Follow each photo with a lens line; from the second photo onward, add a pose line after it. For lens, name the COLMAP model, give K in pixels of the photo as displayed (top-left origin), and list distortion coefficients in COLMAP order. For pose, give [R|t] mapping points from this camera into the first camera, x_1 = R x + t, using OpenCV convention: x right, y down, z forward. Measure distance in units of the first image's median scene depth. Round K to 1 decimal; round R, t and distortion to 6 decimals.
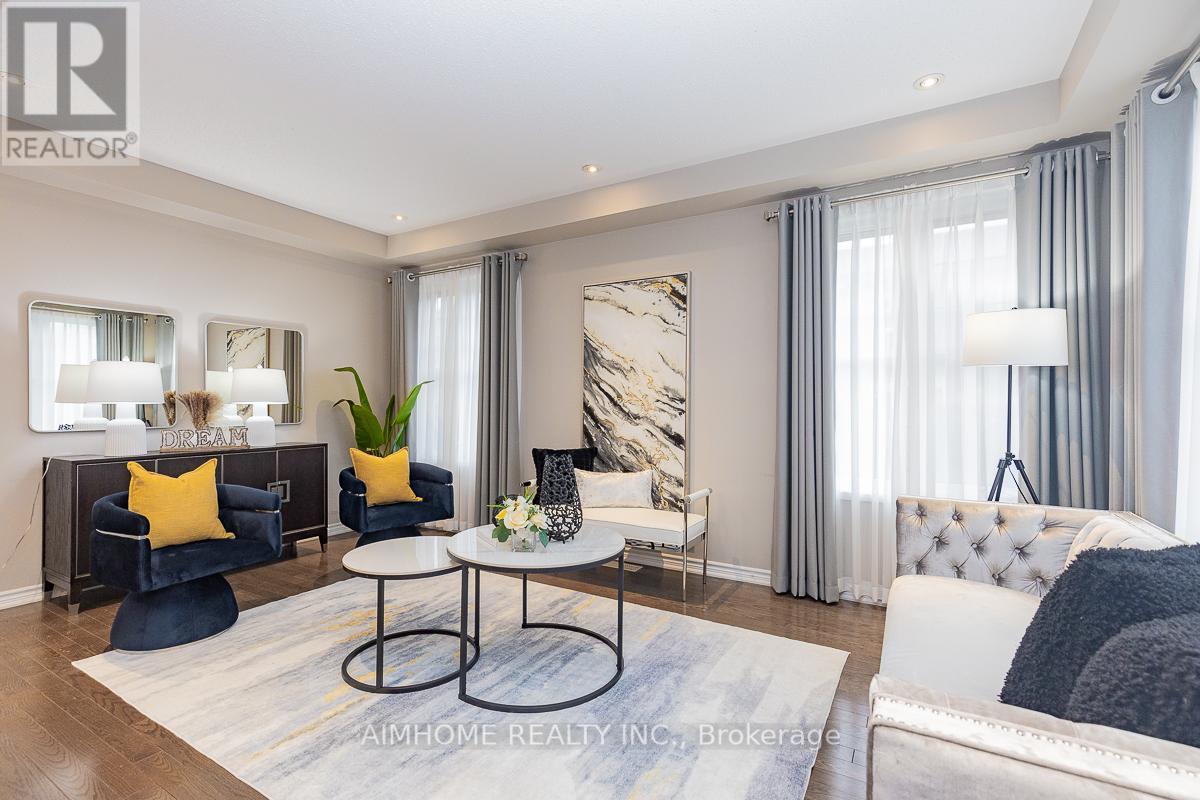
lens RADIAL K [[547.4, 0, 593.4], [0, 547.4, 401.7], [0, 0, 1]] dist [0.002754, -0.000879]
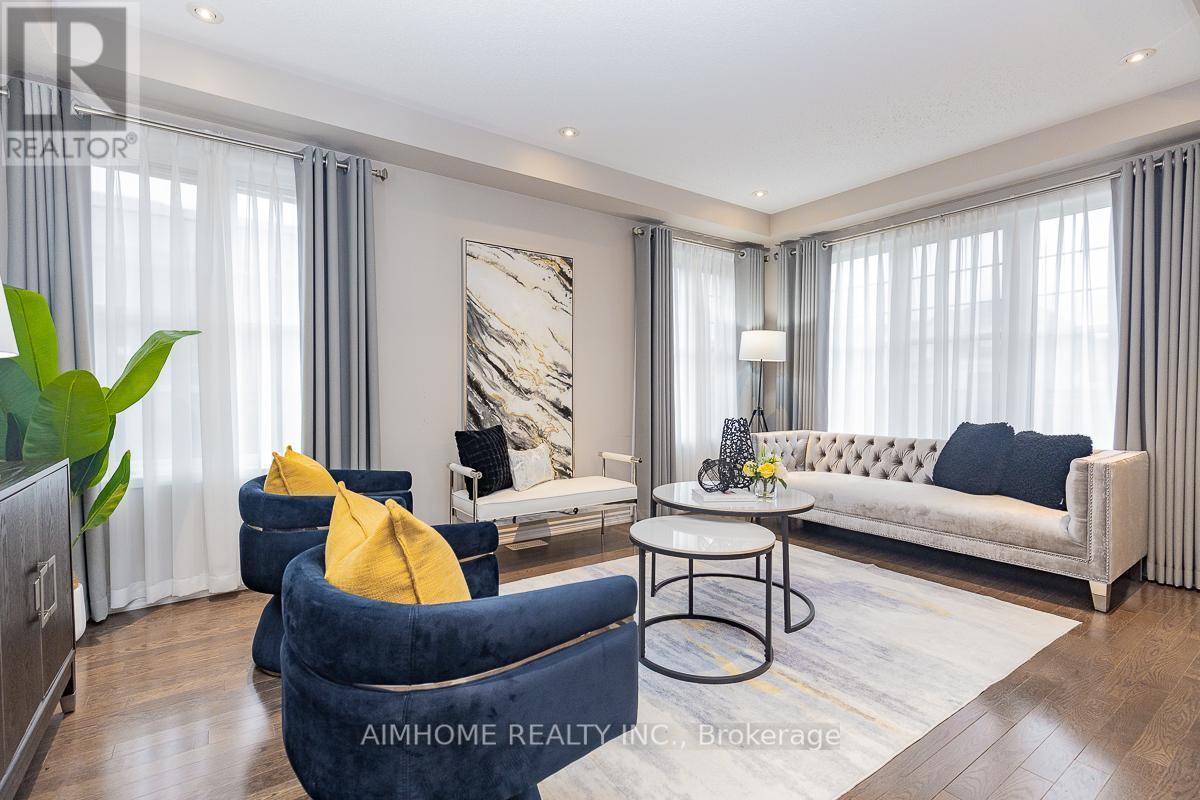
lens RADIAL K [[547.4, 0, 599.1], [0, 547.4, 402.2], [0, 0, 1]] dist [0.002754, -0.000879]
pose [[0.406416, -0.021843, 0.913427, -0.785964], [-0.004894, 0.999648, 0.026083, 0.021102], [-0.913675, -0.015070, 0.406166, 0.498515]]
